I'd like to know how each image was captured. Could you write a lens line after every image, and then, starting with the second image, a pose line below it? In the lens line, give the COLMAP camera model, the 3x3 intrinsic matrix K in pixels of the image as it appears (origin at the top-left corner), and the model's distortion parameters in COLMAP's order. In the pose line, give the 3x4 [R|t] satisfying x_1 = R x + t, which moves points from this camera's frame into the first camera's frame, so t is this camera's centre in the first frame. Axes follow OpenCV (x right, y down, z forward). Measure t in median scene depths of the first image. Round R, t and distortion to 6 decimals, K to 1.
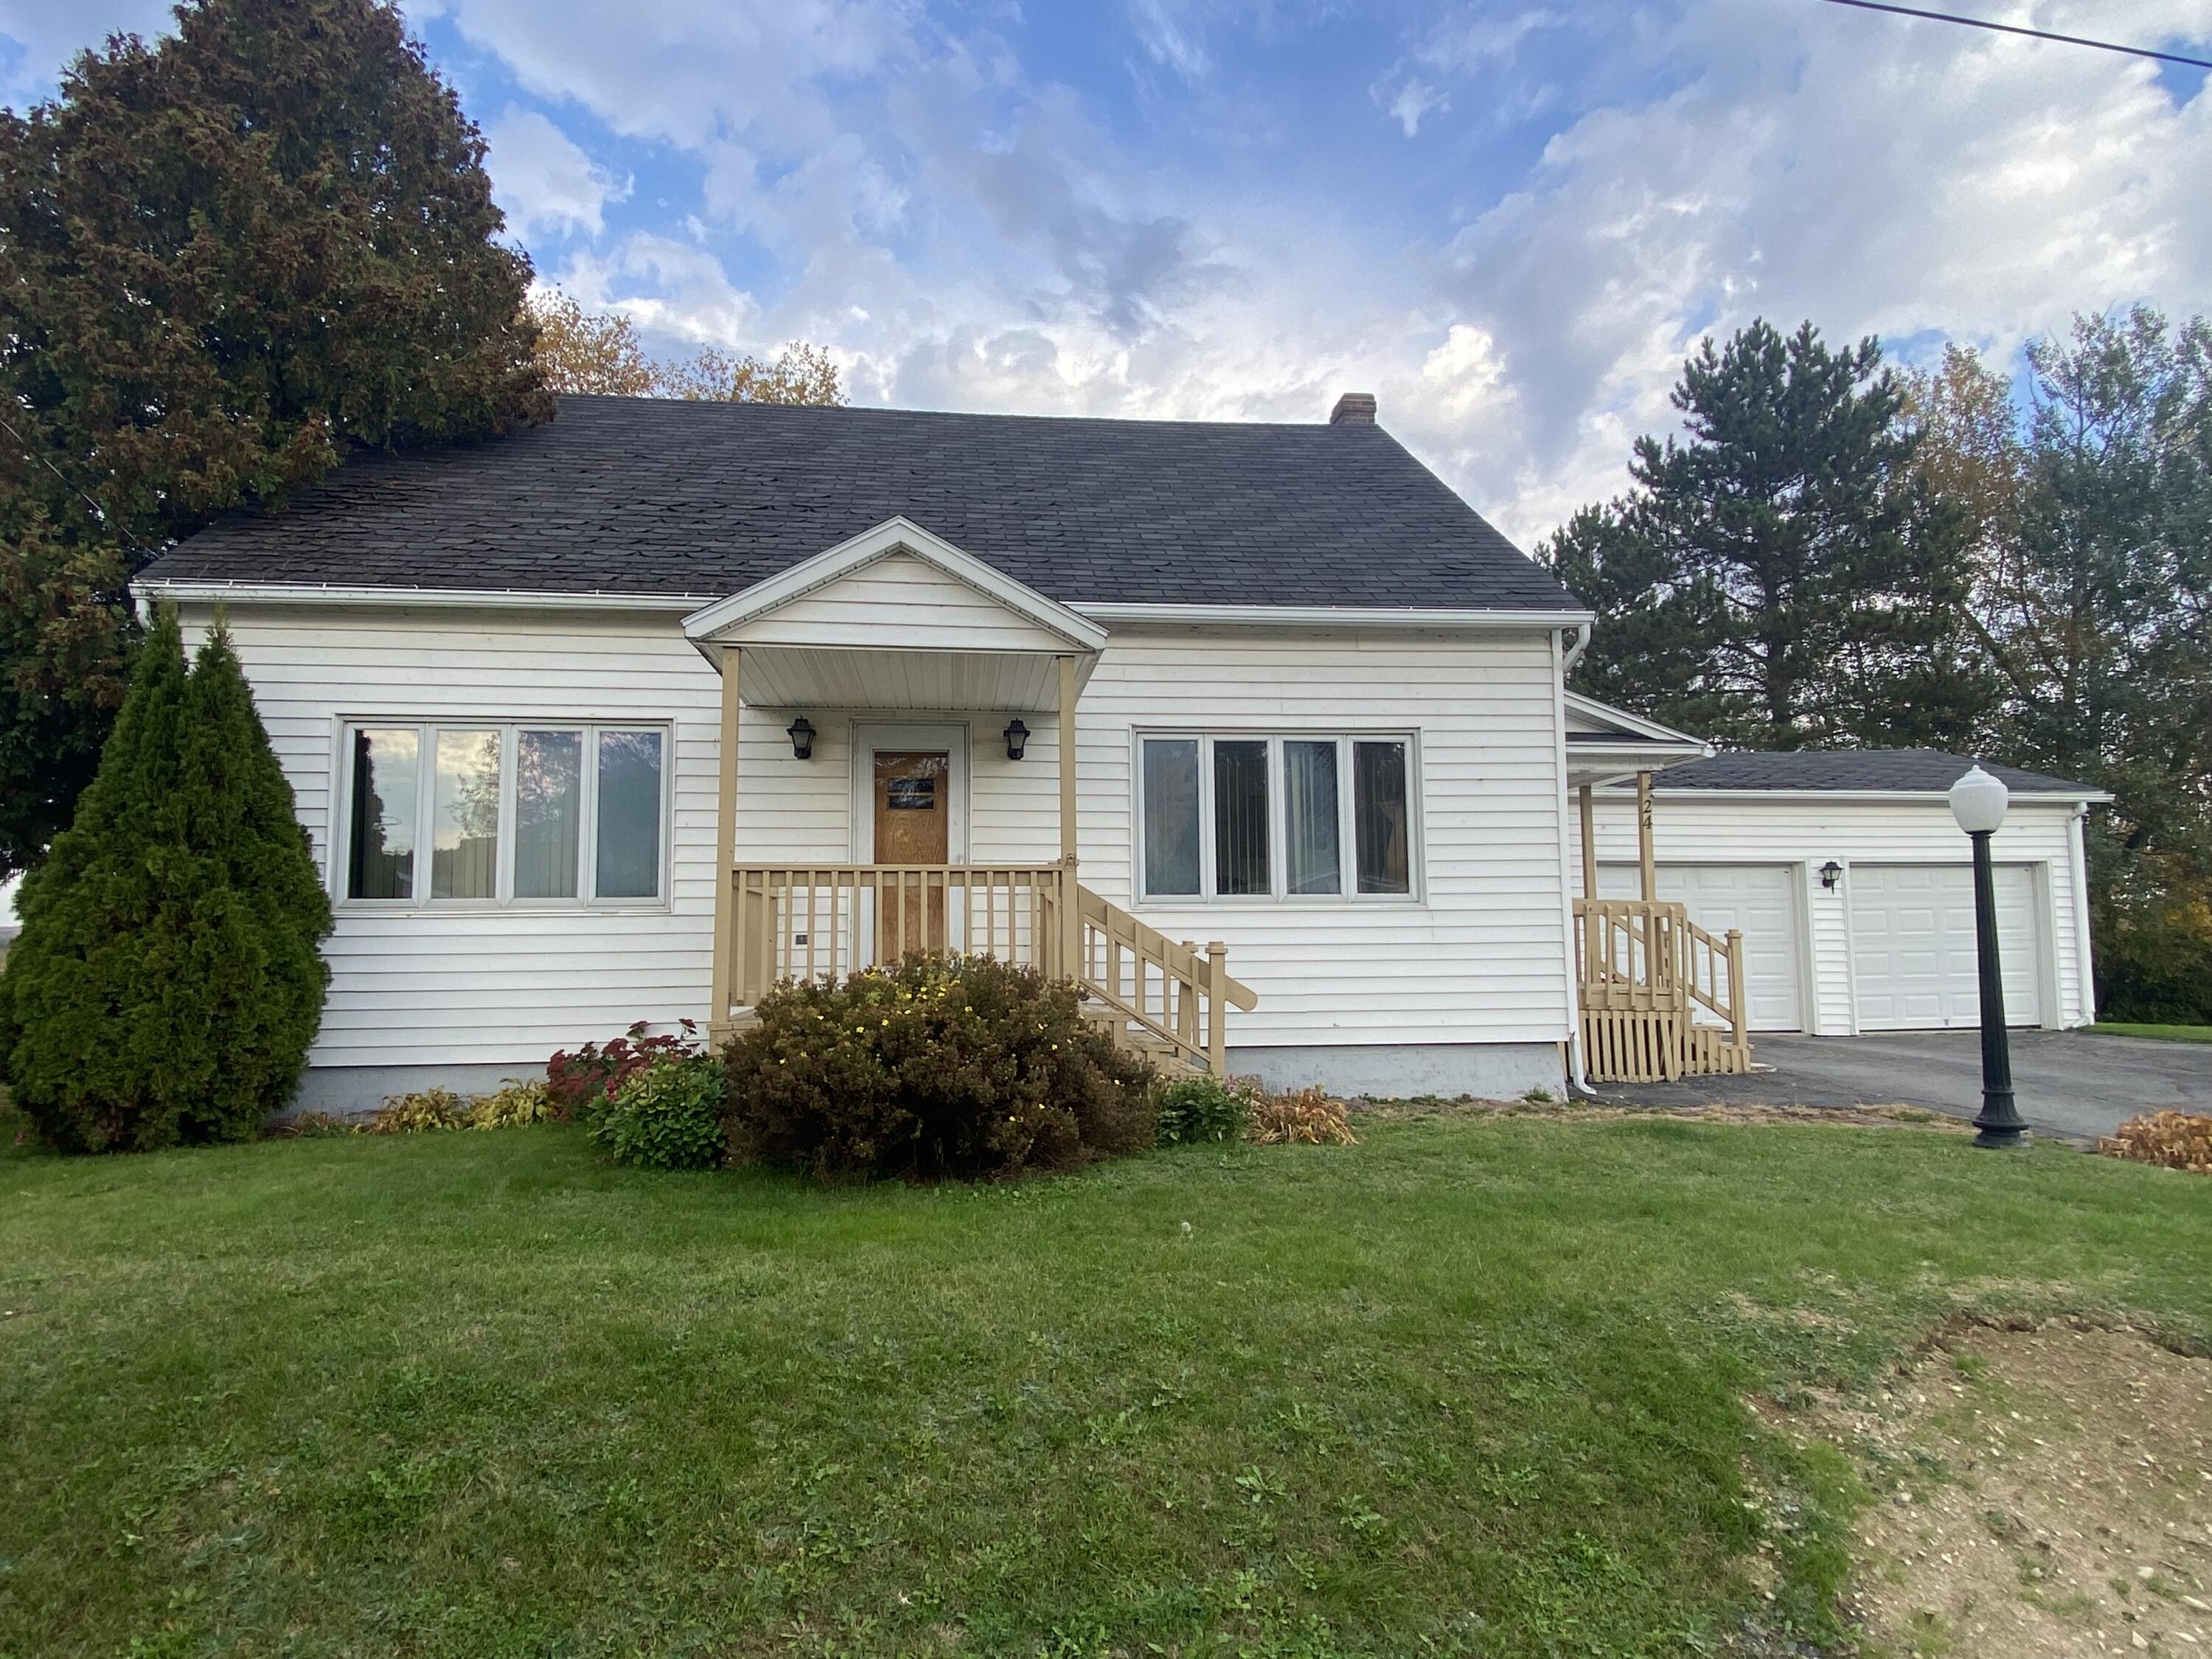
lens RADIAL K [[1256.7, 0, 1117.5], [0, 1256.7, 845.6], [0, 0, 1]] dist [0.027515, -0.010081]
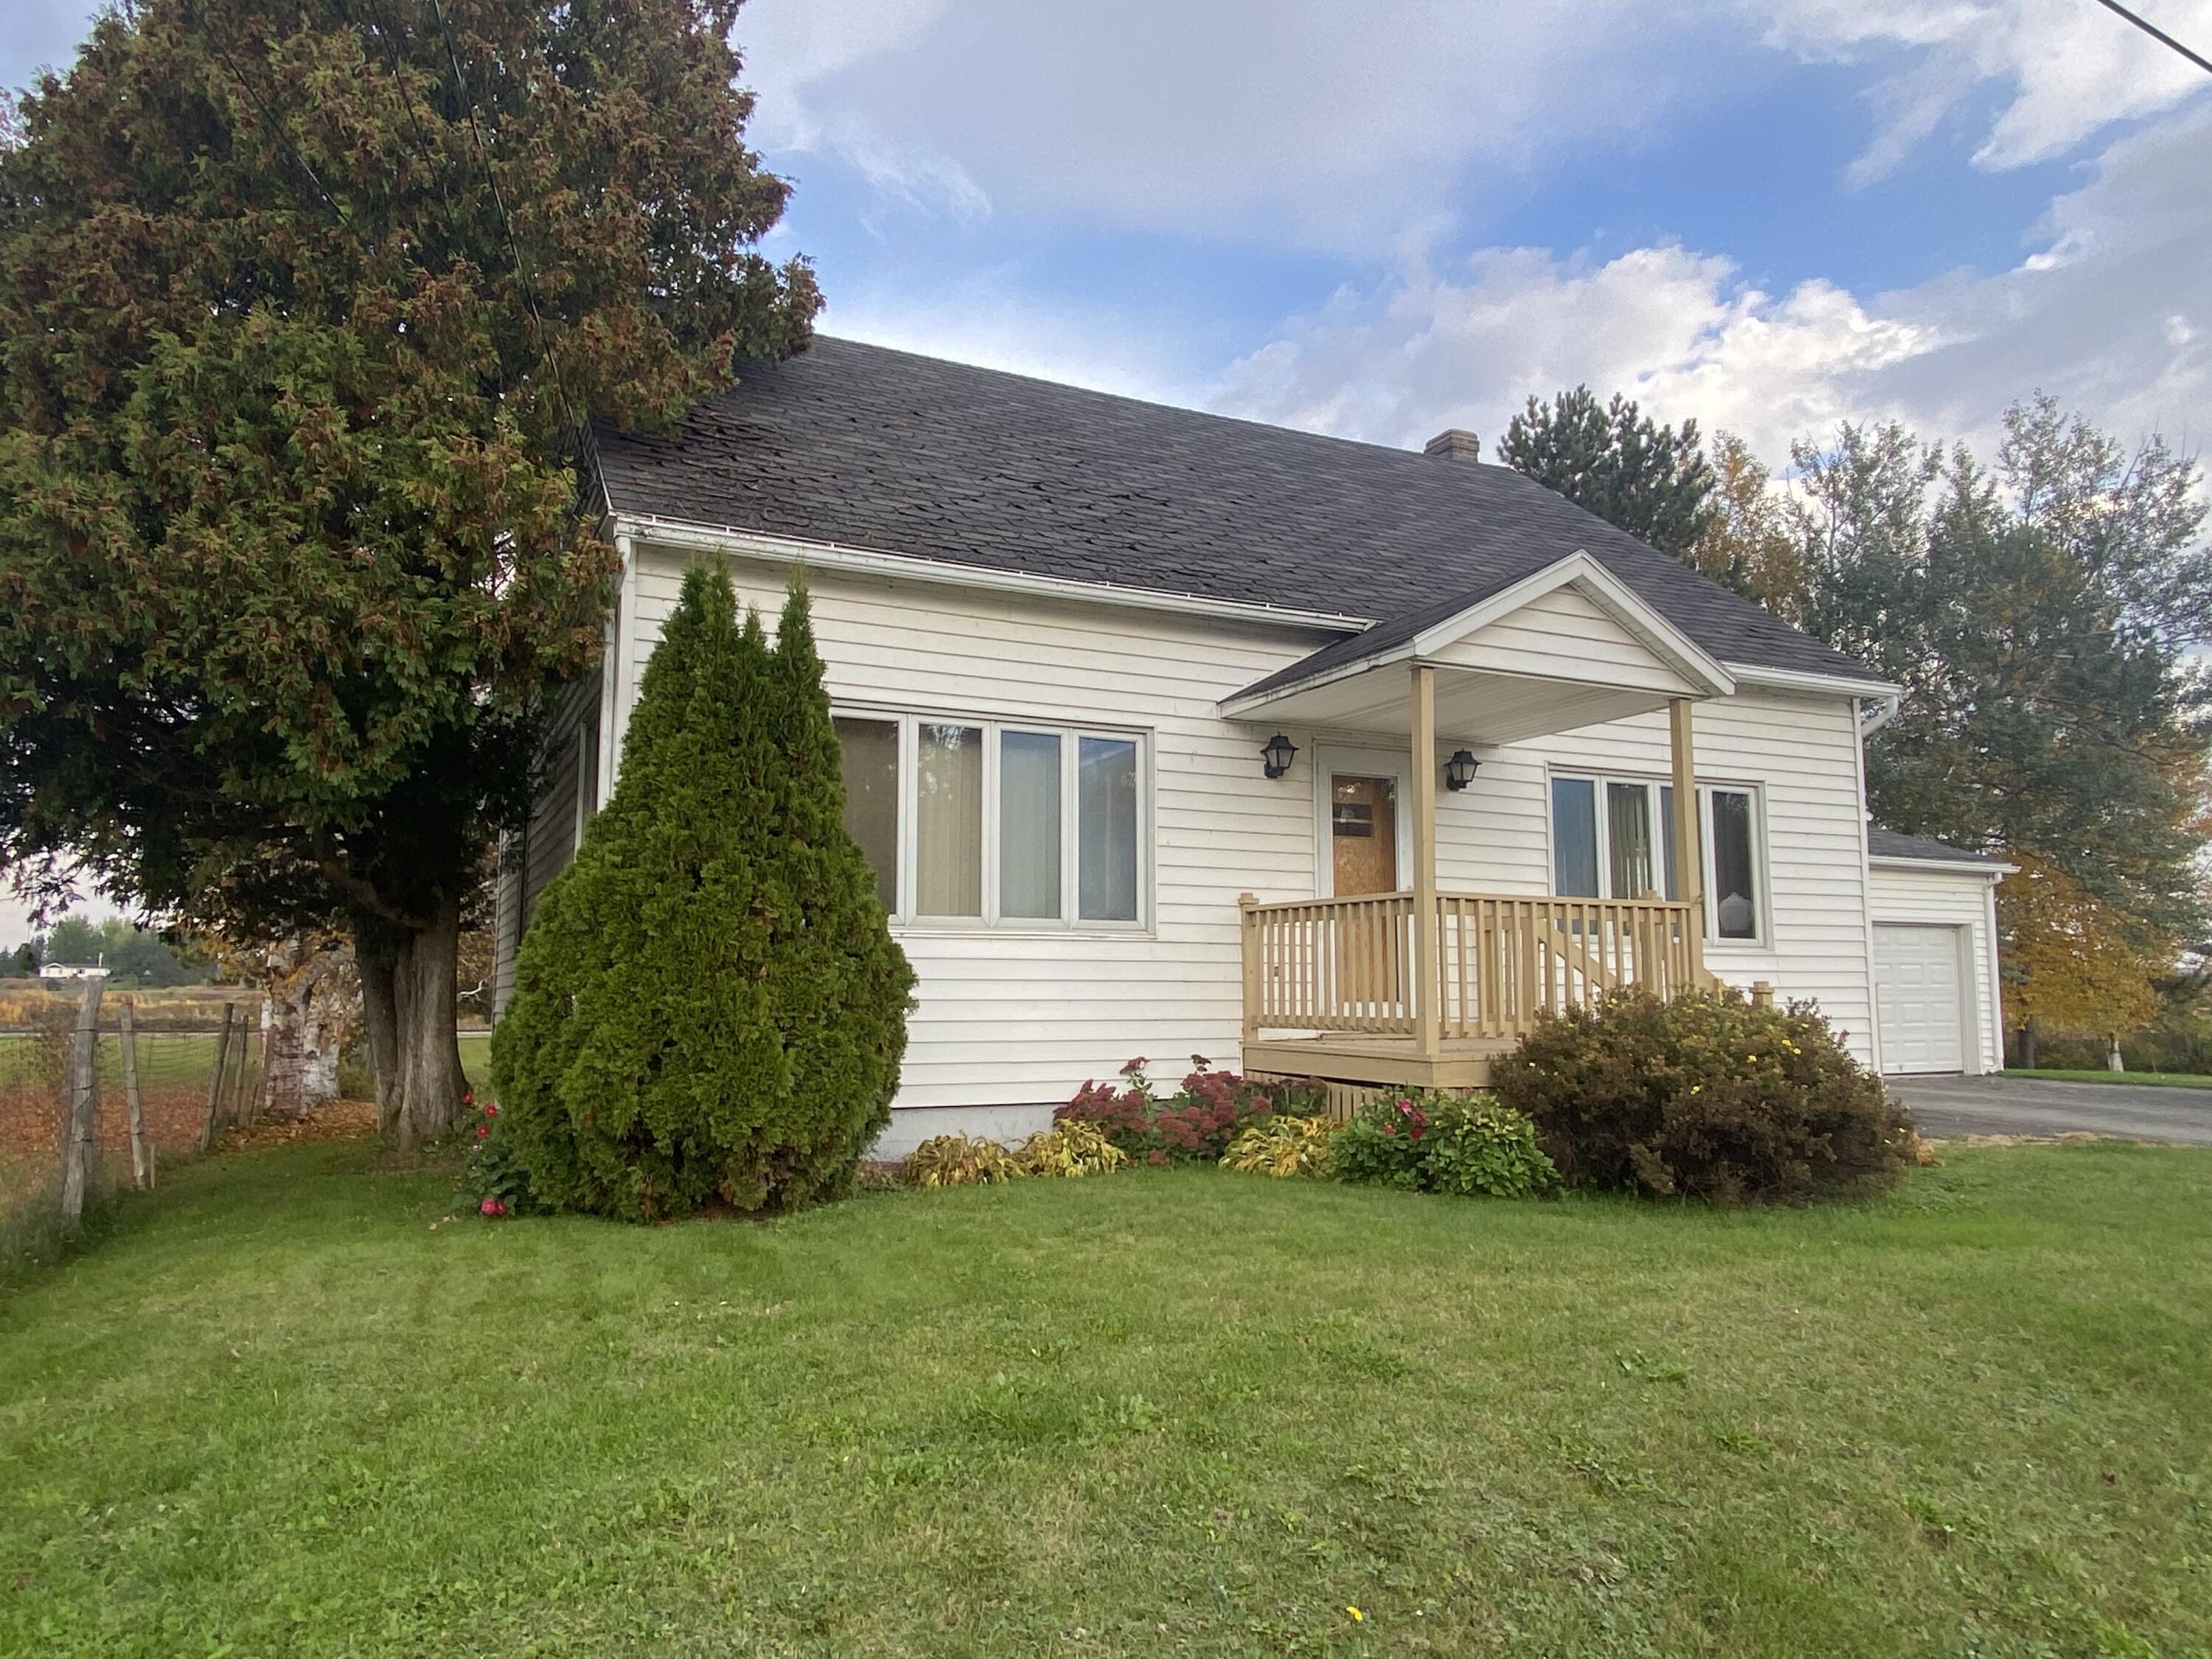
lens RADIAL K [[1409.0, 0, 1045.6], [0, 1409.0, 822.6], [0, 0, 1]] dist [0.053269, -0.003895]
pose [[0.955172, 0.053678, 0.291146, -0.690589], [-0.045916, 0.998386, -0.033433, 0.006869], [-0.292470, 0.018566, 0.956094, 0.046061]]
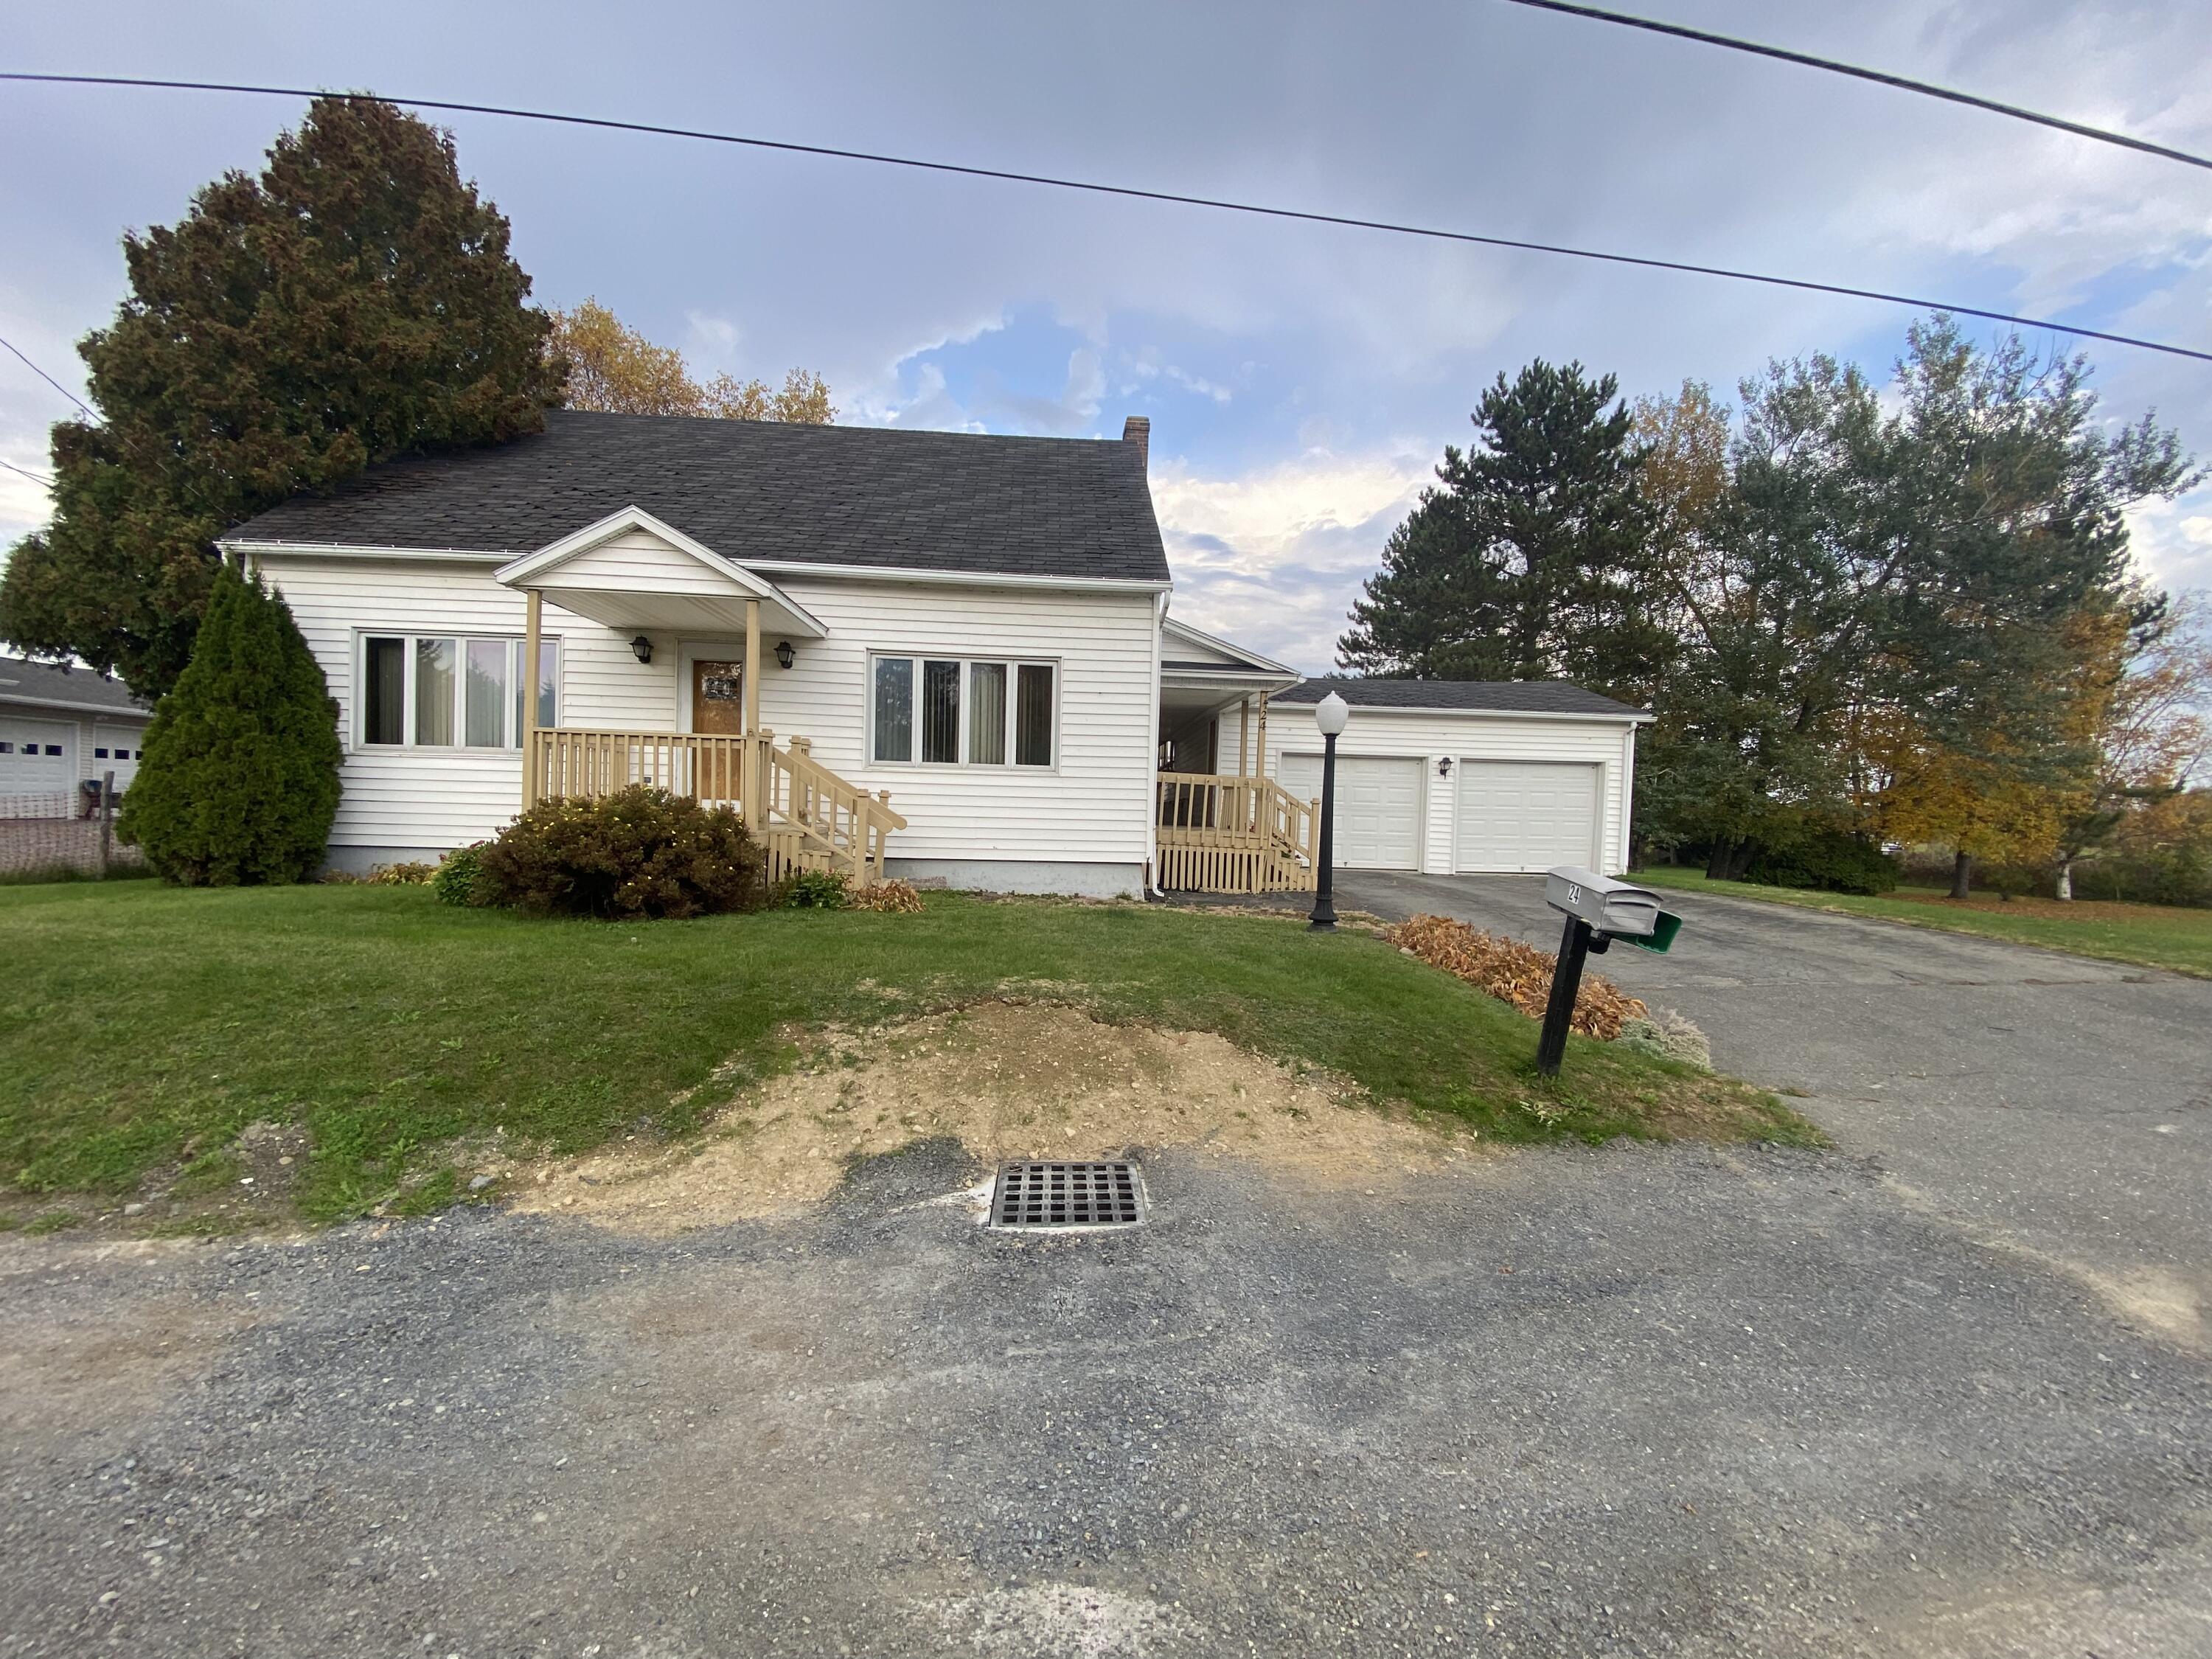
lens RADIAL K [[904.3, 0, 1176.6], [0, 904.3, 839.2], [0, 0, 1]] dist [0.008385, -0.004513]
pose [[0.998106, 0.038344, -0.048112, 0.450899], [-0.032672, 0.992990, 0.113596, -0.002292], [0.052130, -0.111809, 0.992361, -0.101969]]
